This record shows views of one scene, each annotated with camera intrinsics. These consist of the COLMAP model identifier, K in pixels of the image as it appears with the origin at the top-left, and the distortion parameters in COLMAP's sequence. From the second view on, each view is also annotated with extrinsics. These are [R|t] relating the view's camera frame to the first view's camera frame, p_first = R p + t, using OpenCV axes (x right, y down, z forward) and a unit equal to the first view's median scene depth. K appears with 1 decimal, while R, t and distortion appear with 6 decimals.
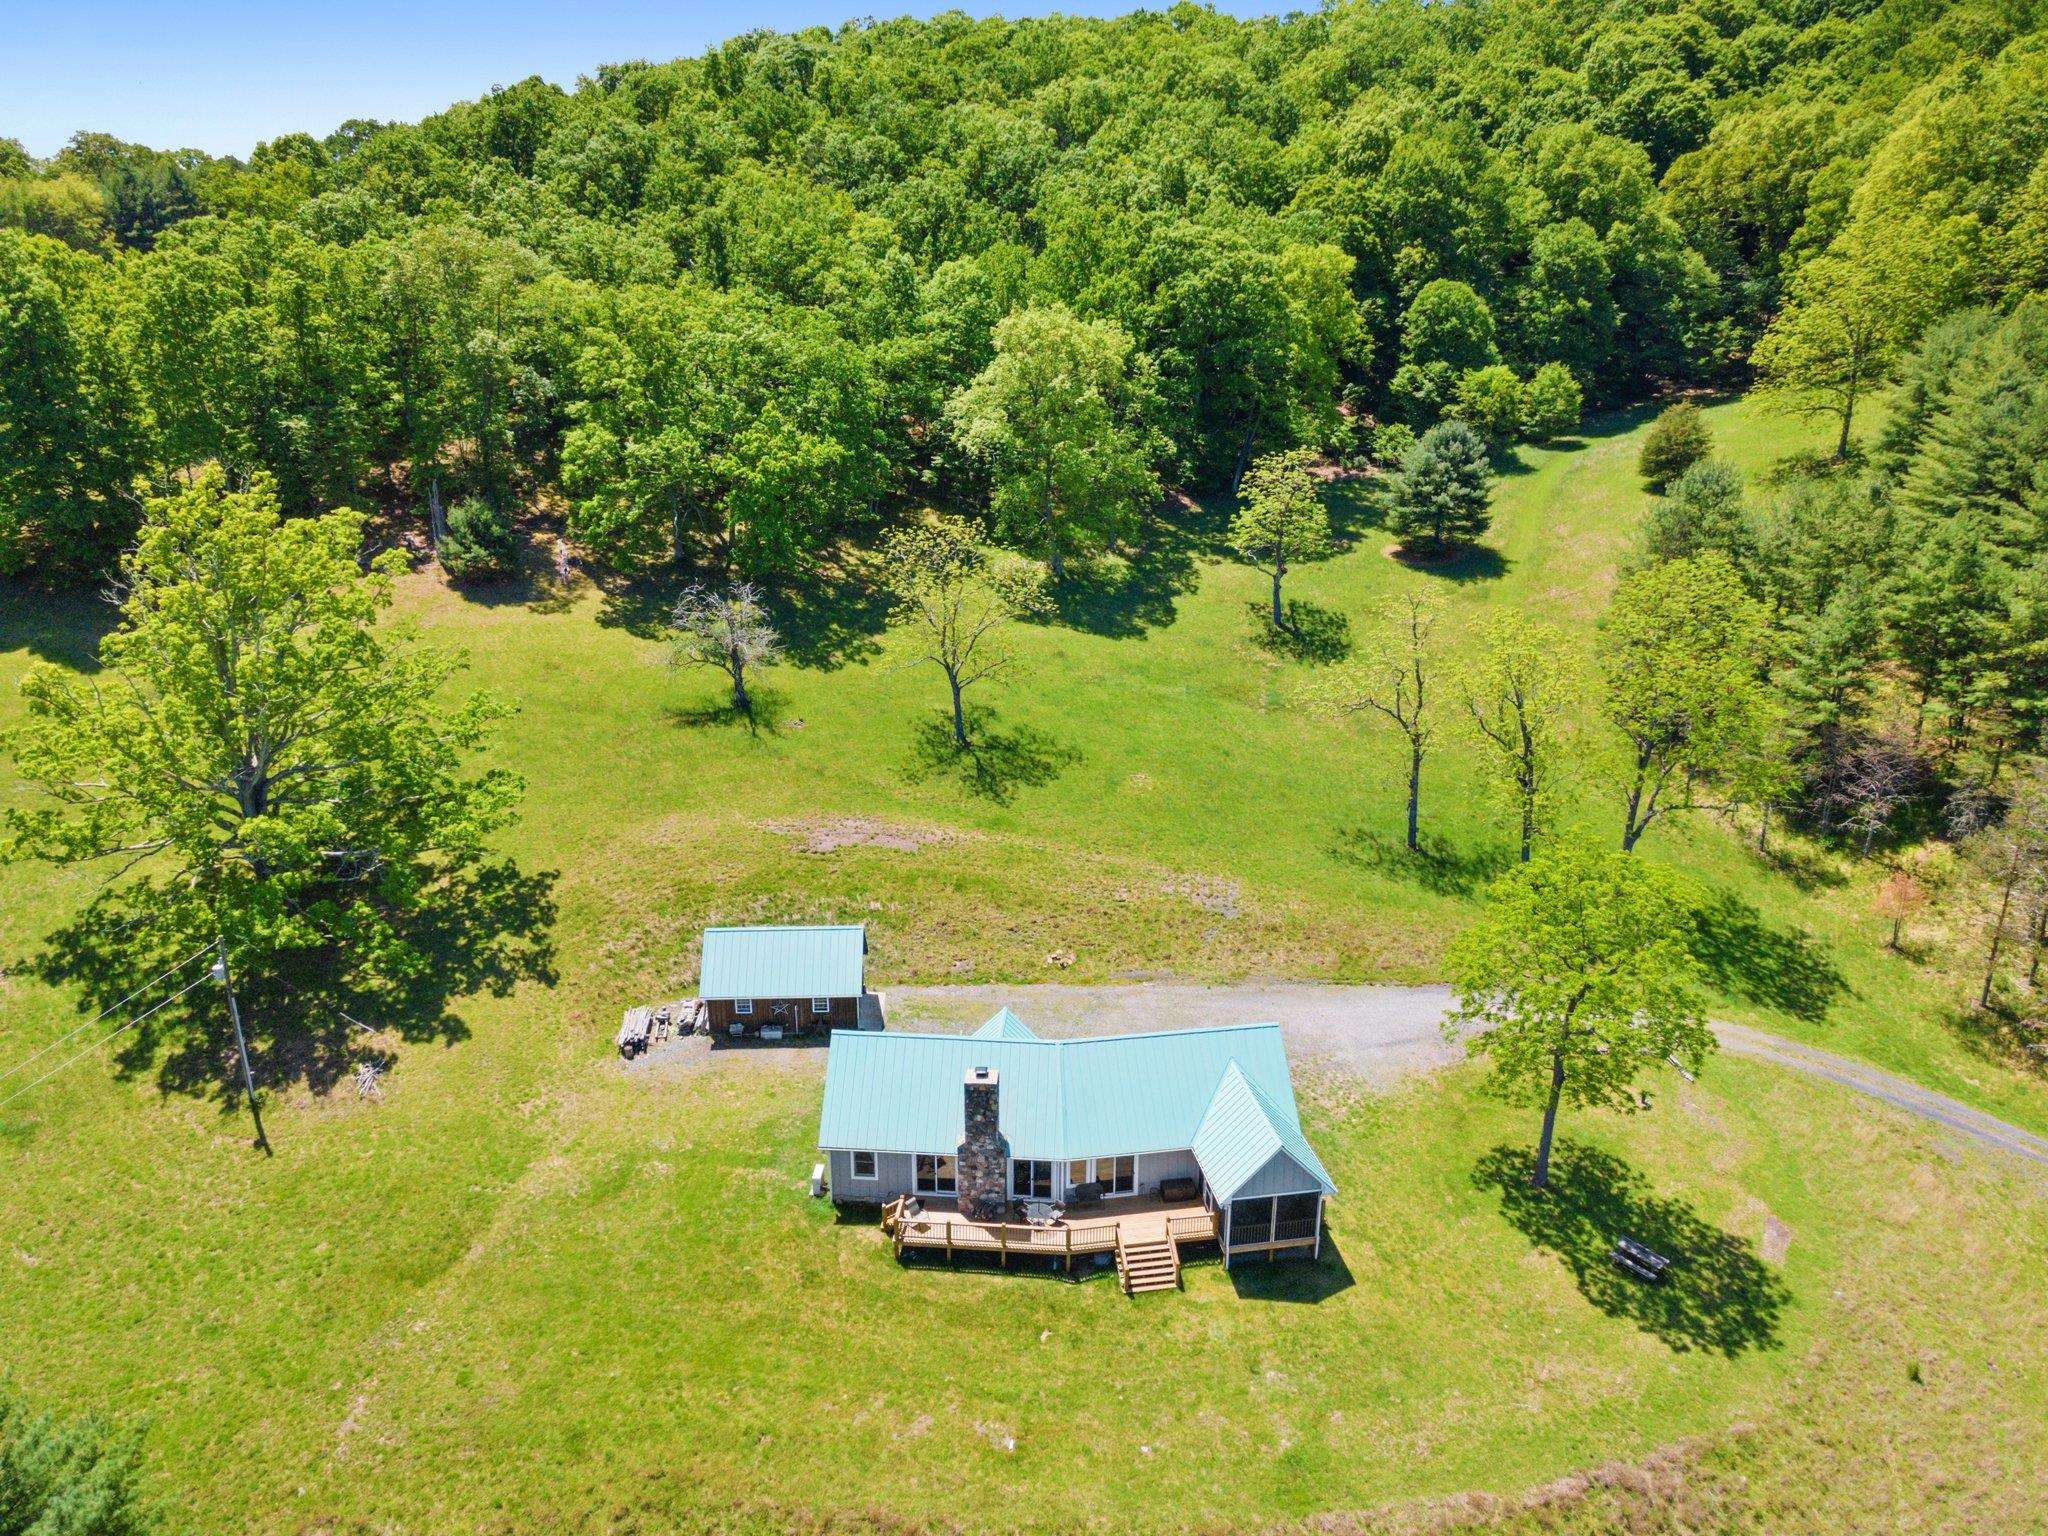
lens RADIAL K [[1471.2, 0, 1011.8], [0, 1471.2, 768.7], [0, 0, 1]] dist [0.045879, -0.000026]
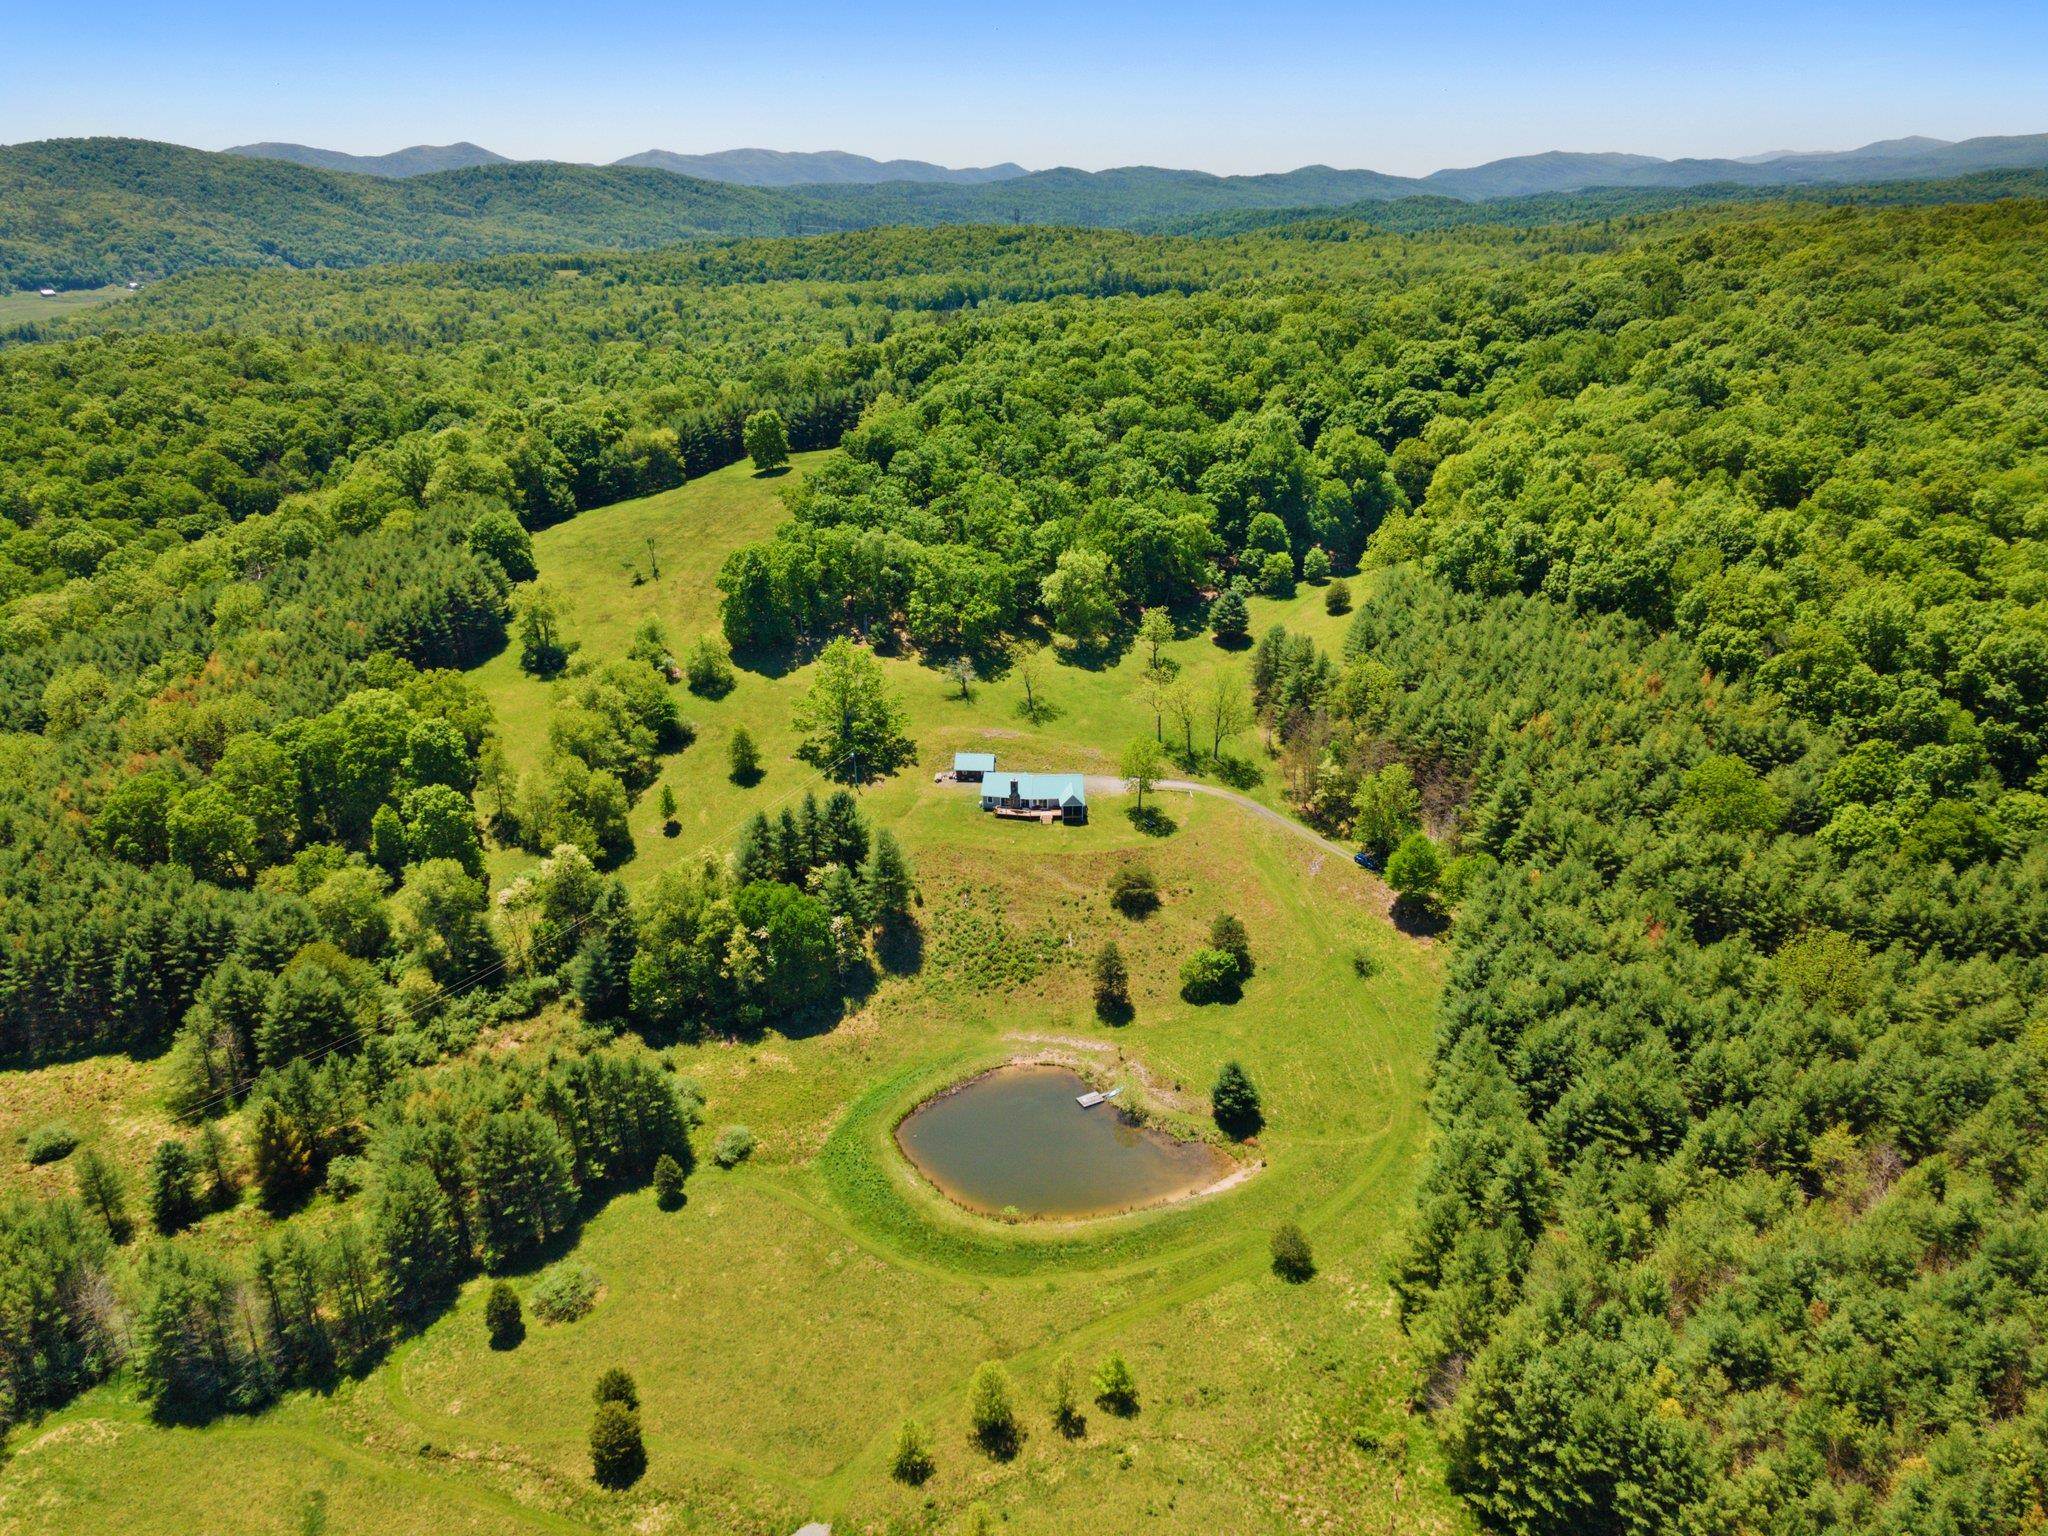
lens RADIAL K [[1476.2, 0, 1019.1], [0, 1476.2, 760.3], [0, 0, 1]] dist [0.036934, 0.023630]
pose [[0.990720, 0.035671, -0.131151, 0.470602], [-0.031659, 0.998969, 0.032550, -0.009396], [0.132177, -0.028096, 0.990828, -2.834950]]
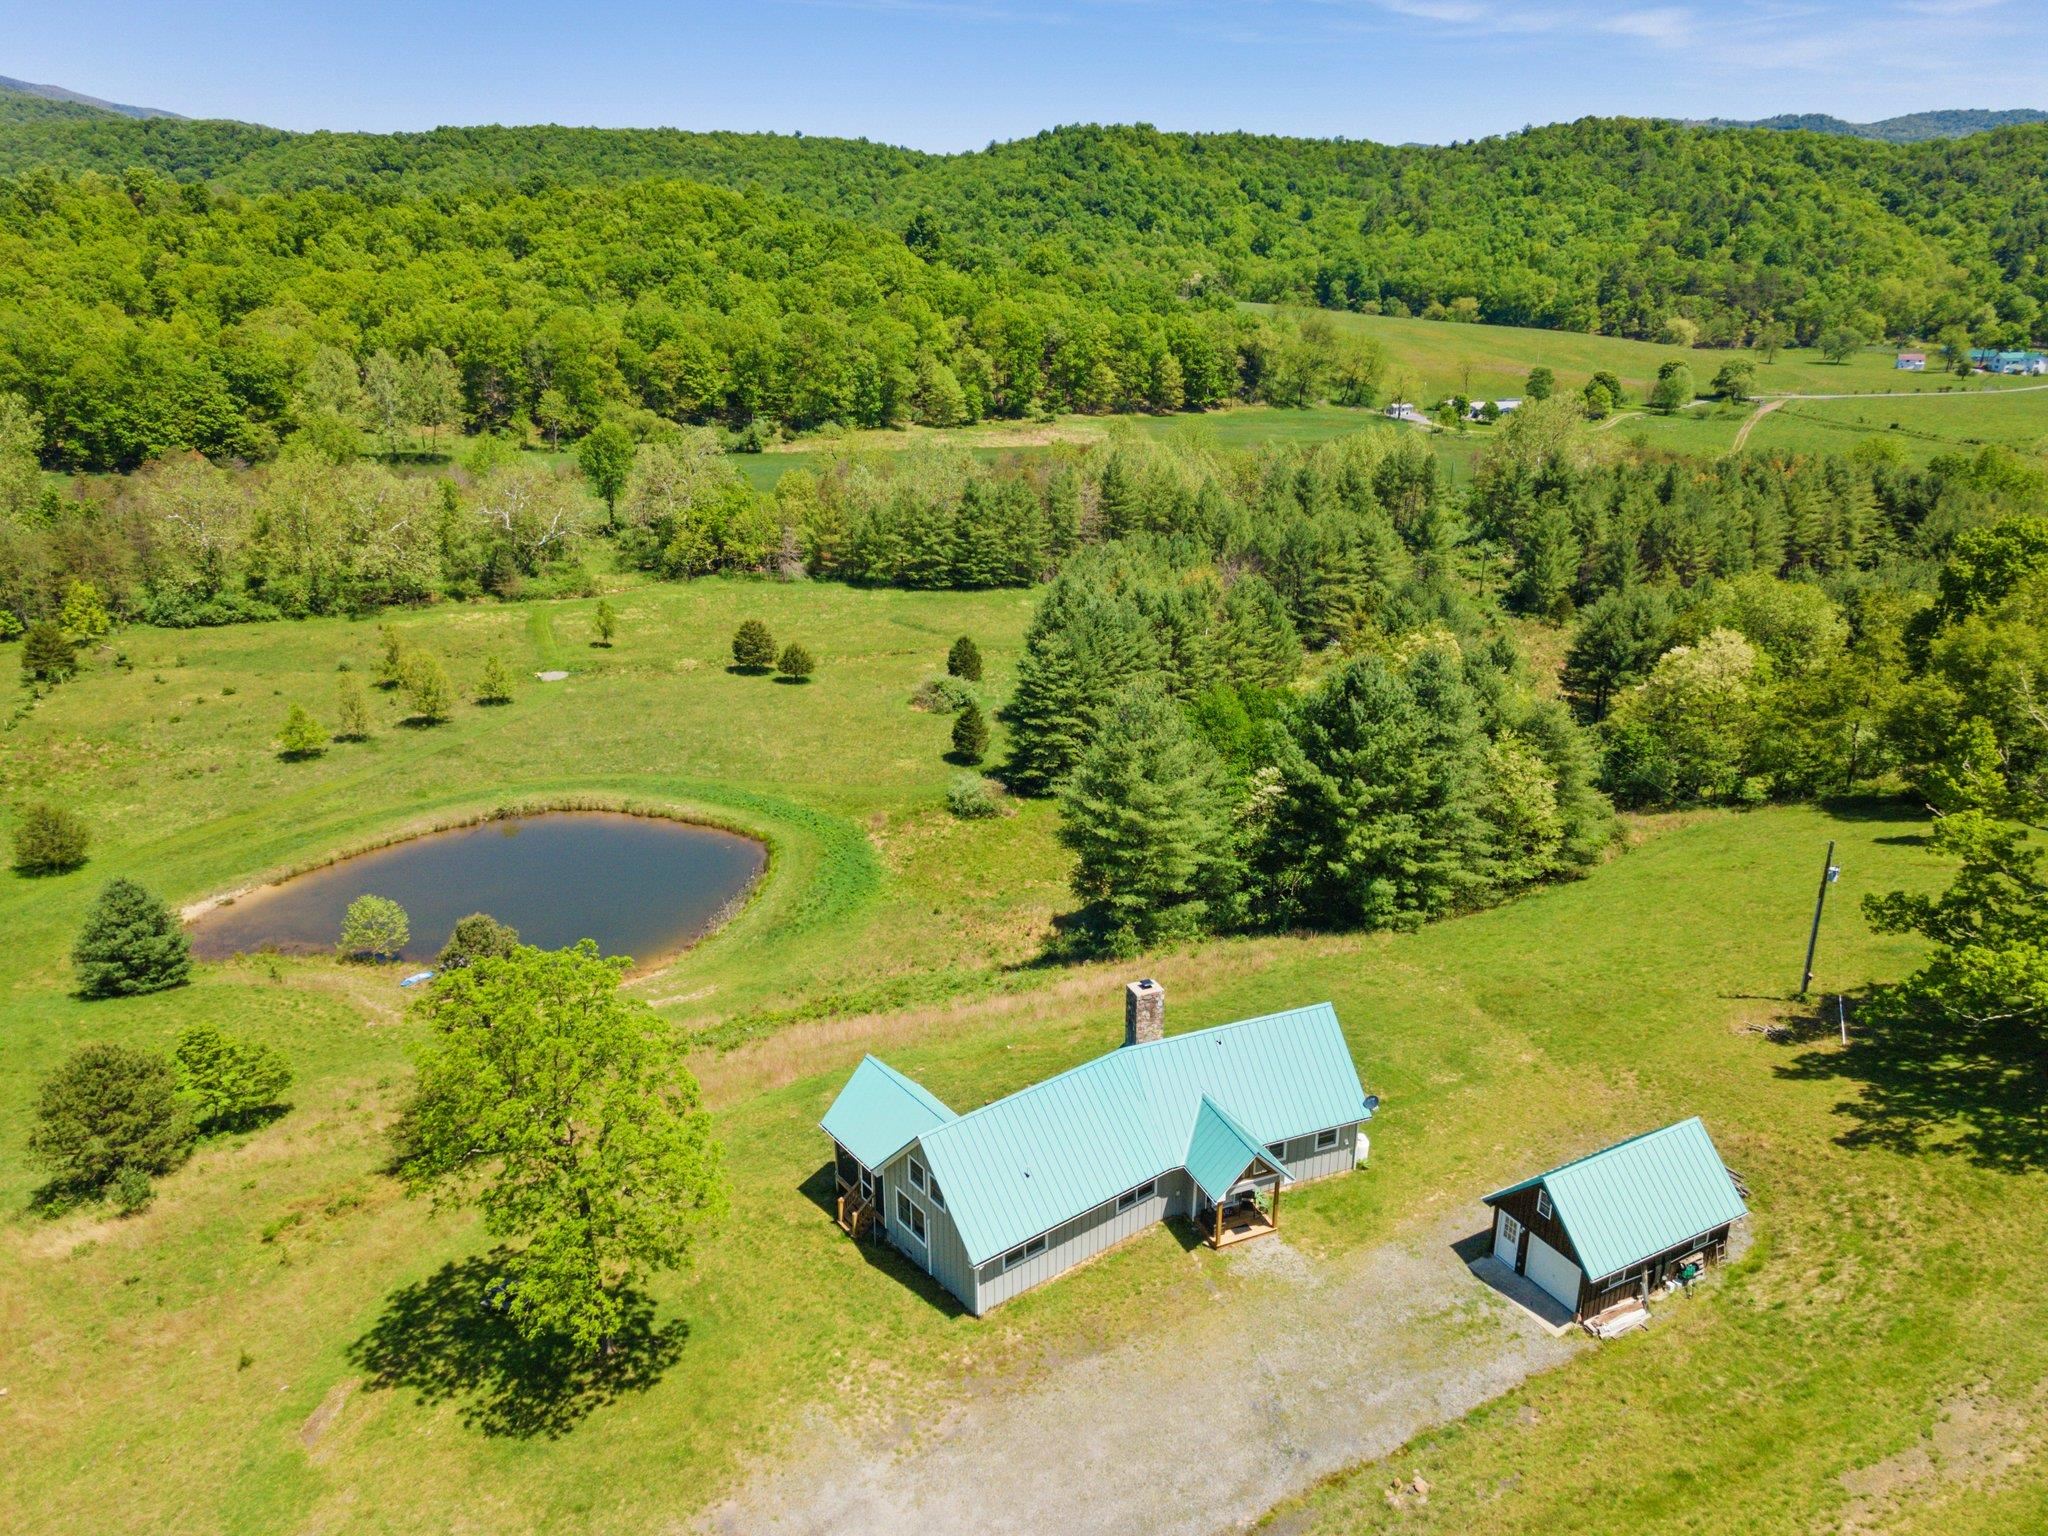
lens RADIAL K [[1475.8, 0, 1020.5], [0, 1475.8, 770.0], [0, 0, 1]] dist [0.026164, 0.032887]
pose [[-0.885926, 0.167428, -0.432554, 0.368137], [-0.152278, 0.775895, 0.612208, -0.410875], [0.438117, 0.608239, -0.661890, 1.175001]]
